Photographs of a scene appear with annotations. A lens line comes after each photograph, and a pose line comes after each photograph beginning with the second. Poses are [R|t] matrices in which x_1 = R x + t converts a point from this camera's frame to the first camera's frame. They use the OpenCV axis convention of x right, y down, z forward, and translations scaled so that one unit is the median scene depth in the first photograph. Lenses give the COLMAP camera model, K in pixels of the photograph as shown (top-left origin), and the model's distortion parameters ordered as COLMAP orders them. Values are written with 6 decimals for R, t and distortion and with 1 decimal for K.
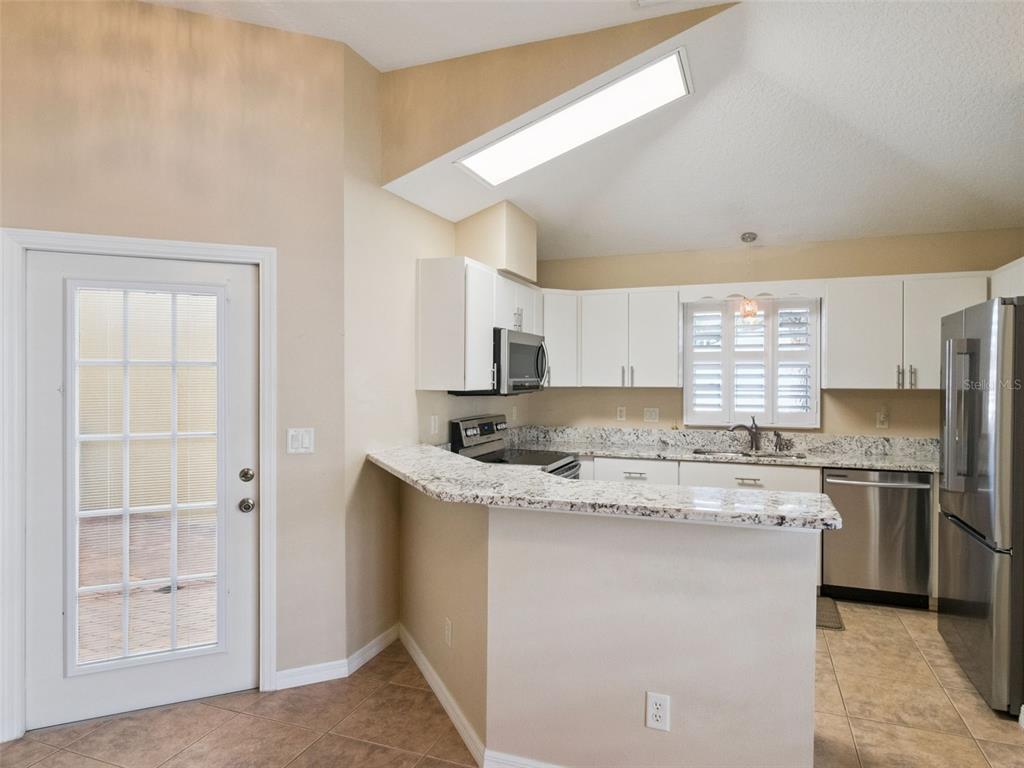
lens RADIAL K [[625.0, 0, 514.7], [0, 625.0, 379.6], [0, 0, 1]] dist [-0.002550, 0.003415]
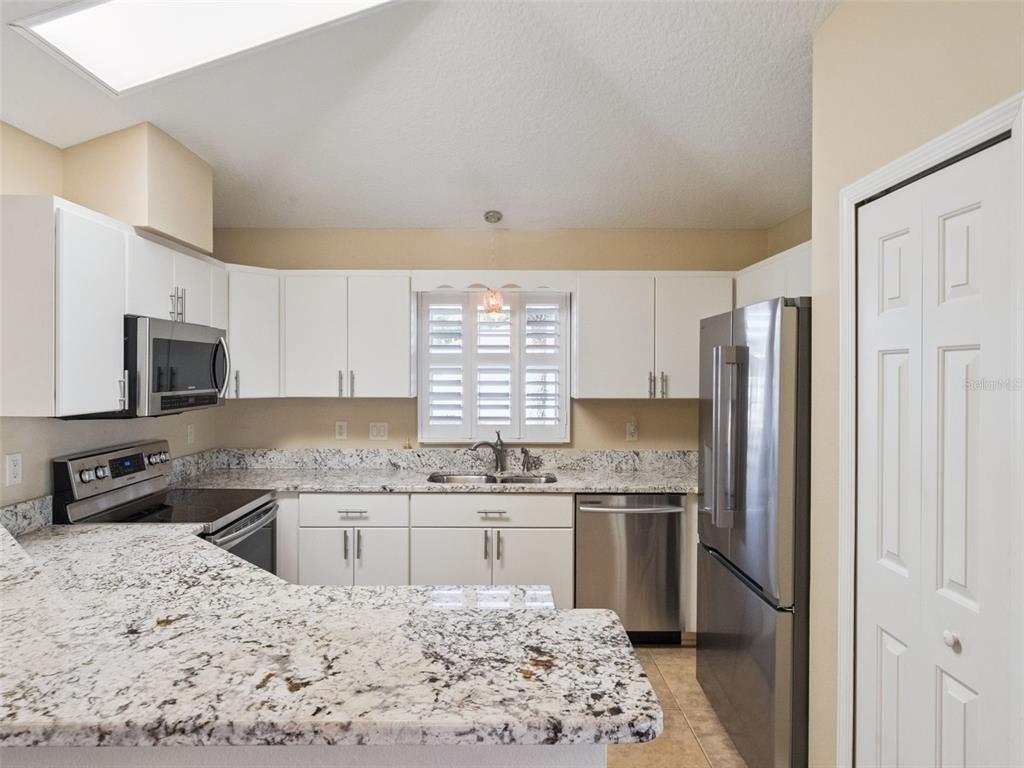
lens RADIAL K [[697.4, 0, 512.0], [0, 697.4, 384.0], [0, 0, 1]] dist [-0.004936, -0.000518]
pose [[0.926908, -0.004200, 0.375266, 0.052834], [0.001524, 0.999971, 0.007428, -0.012363], [-0.375286, -0.006313, 0.926887, 0.138929]]
